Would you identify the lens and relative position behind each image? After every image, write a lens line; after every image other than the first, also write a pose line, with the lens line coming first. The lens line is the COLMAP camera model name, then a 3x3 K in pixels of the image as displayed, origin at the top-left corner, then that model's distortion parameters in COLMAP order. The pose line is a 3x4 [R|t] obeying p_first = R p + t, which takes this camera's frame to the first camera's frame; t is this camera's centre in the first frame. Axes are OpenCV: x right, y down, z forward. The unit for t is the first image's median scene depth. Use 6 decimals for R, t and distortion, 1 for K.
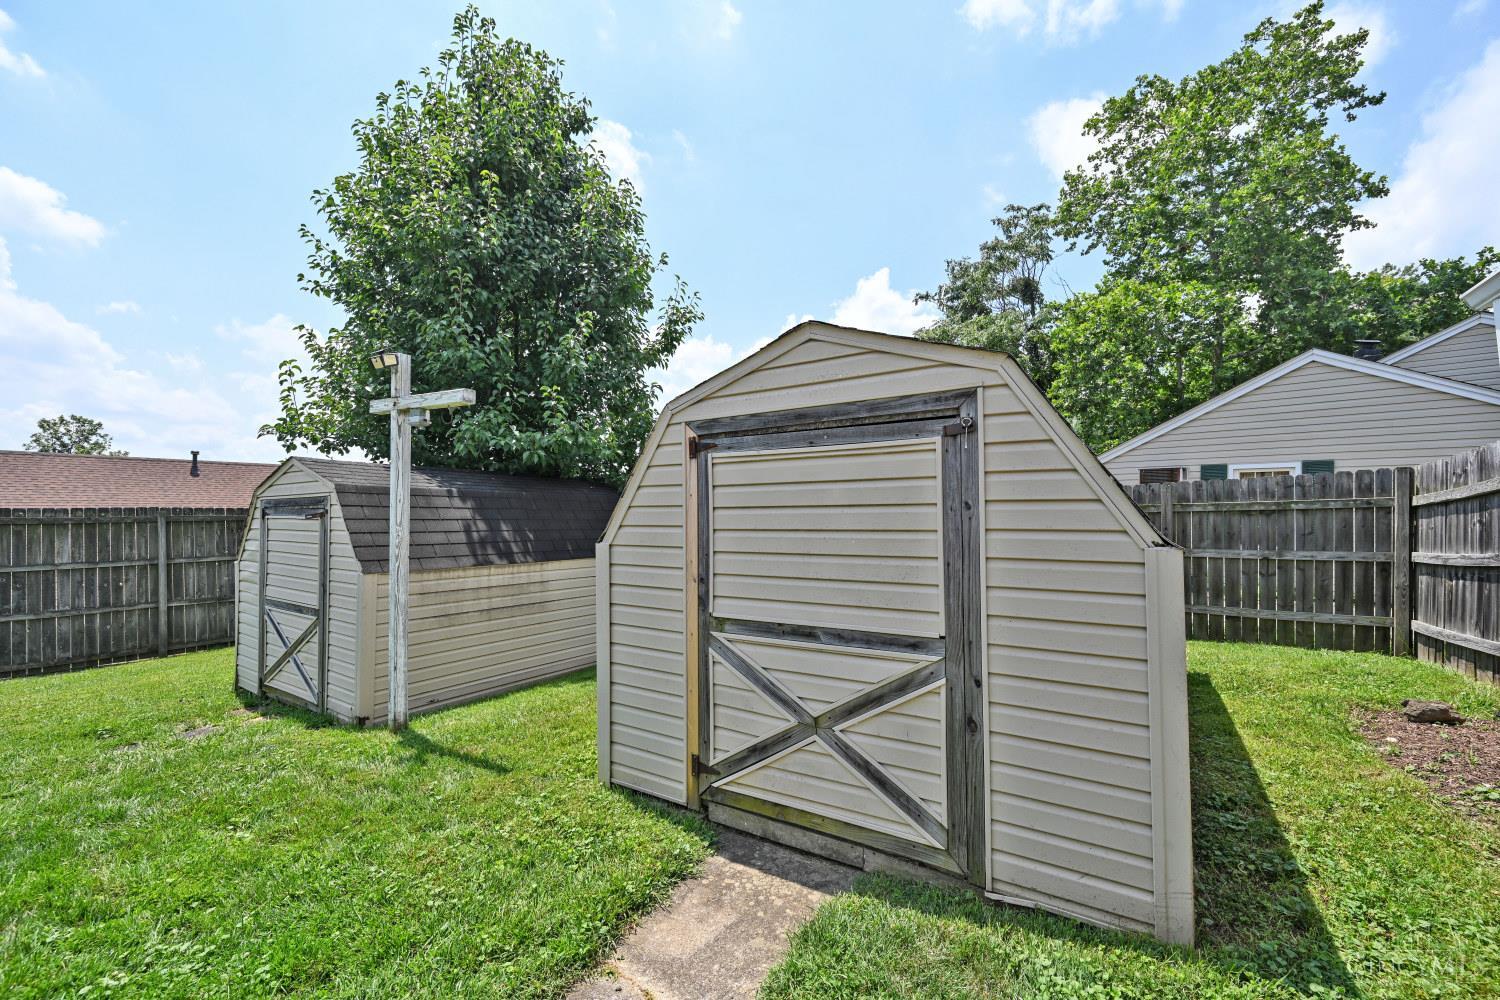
lens RADIAL K [[608.8, 0, 762.1], [0, 608.8, 506.5], [0, 0, 1]] dist [-0.002274, -0.000582]
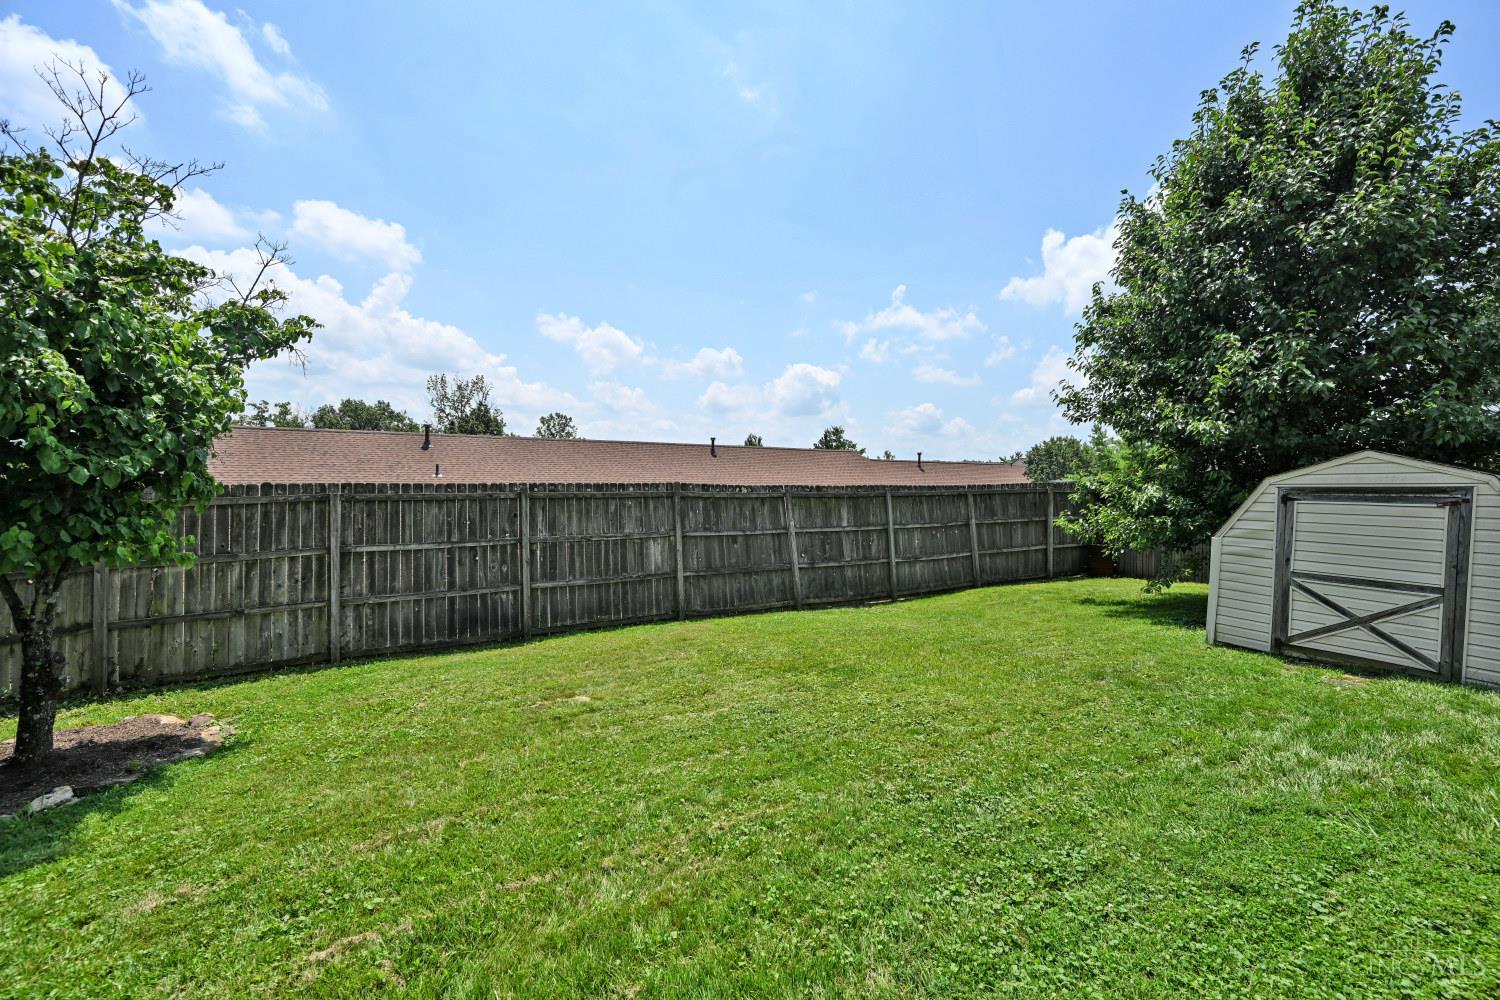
lens RADIAL K [[590.4, 0, 754.0], [0, 590.4, 495.4], [0, 0, 1]] dist [0.000449, 0.000282]
pose [[0.900622, 0.018738, -0.434199, -0.728601], [-0.006659, 0.999548, 0.029322, -0.012409], [0.434552, -0.023517, 0.900340, -0.269520]]
